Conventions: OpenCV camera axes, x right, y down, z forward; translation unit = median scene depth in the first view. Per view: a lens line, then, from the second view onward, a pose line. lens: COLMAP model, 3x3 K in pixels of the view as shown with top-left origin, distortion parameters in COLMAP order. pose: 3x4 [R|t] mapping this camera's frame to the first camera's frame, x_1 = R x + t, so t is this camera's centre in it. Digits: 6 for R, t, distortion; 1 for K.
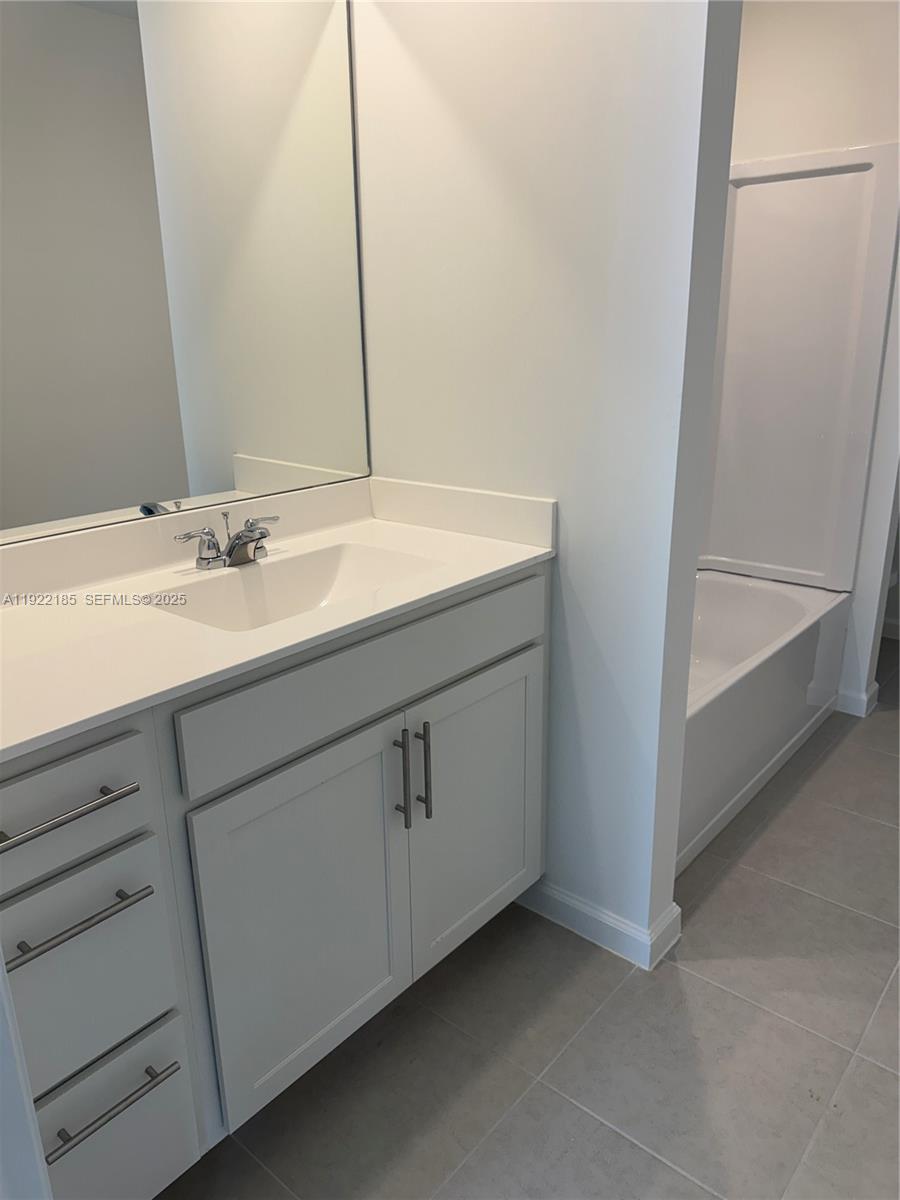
lens RADIAL K [[850.6, 0, 450.0], [0, 850.6, 600.0], [0, 0, 1]] dist [-0.006273, -0.001225]
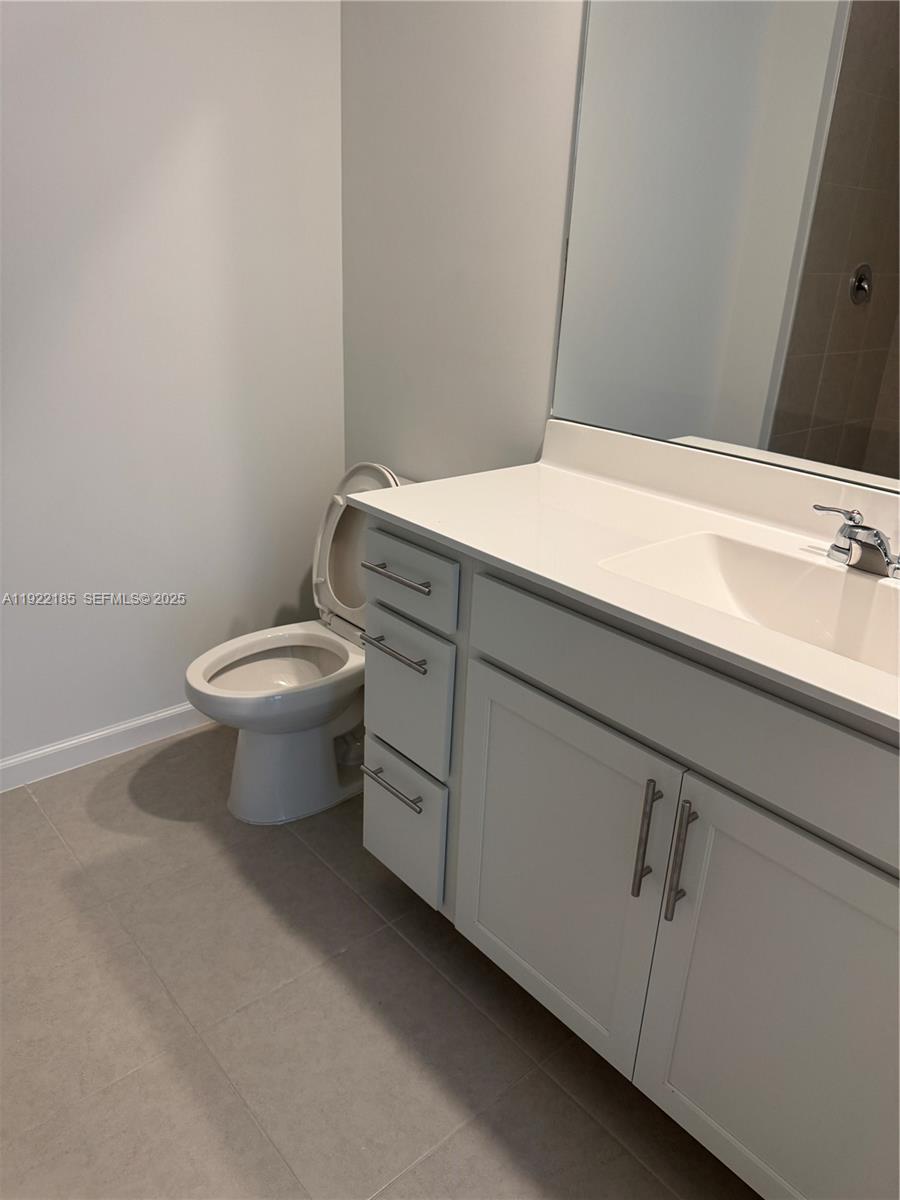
lens RADIAL K [[850.6, 0, 450.0], [0, 850.6, 600.0], [0, 0, 1]] dist [-0.006273, -0.001225]
pose [[-0.143979, 0.380492, -0.913507, 0.604938], [-0.346989, 0.845104, 0.406691, -0.232328], [0.926752, 0.375532, 0.010349, 0.731813]]
